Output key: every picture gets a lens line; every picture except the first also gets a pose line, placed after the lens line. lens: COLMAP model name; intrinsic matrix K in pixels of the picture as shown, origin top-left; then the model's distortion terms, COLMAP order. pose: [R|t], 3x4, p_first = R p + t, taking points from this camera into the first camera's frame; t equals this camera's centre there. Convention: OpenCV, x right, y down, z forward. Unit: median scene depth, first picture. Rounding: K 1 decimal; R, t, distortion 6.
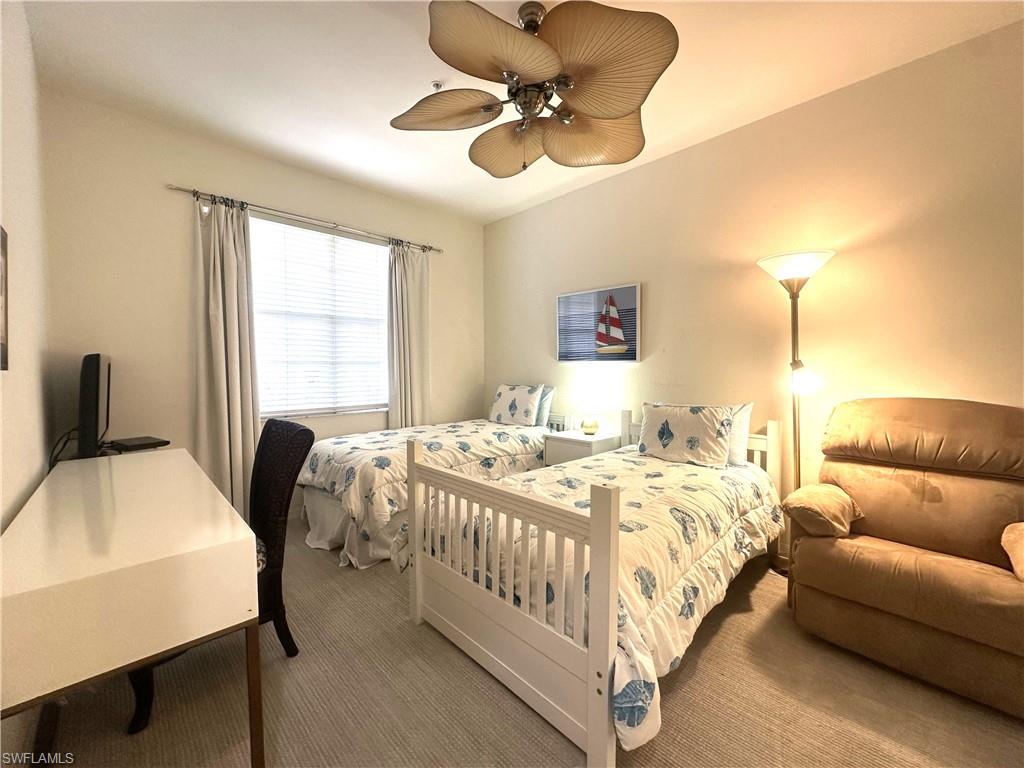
lens RADIAL K [[403.5, 0, 512.0], [0, 403.5, 384.0], [0, 0, 1]] dist [0.000286, -0.000013]
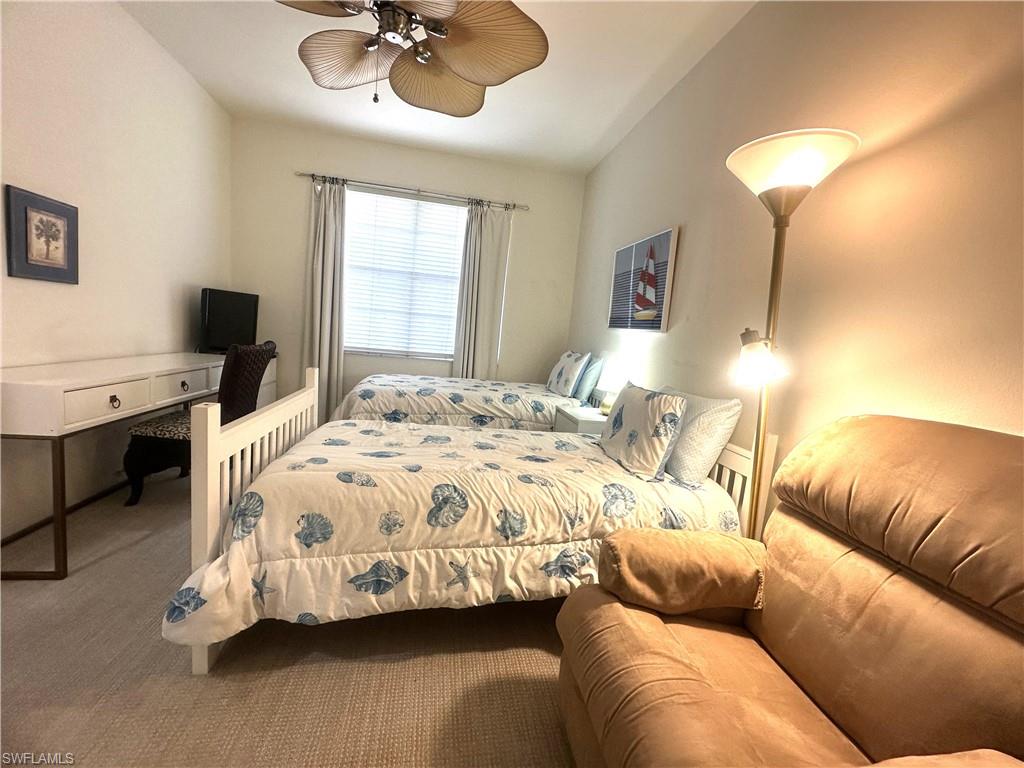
lens RADIAL K [[403.5, 0, 512.0], [0, 403.5, 384.0], [0, 0, 1]] dist [0.000286, -0.000013]
pose [[0.823345, 0.151818, -0.546859, 0.520594], [-0.117061, 0.988266, 0.098114, 0.000823], [0.555338, -0.016766, 0.831456, 0.208739]]
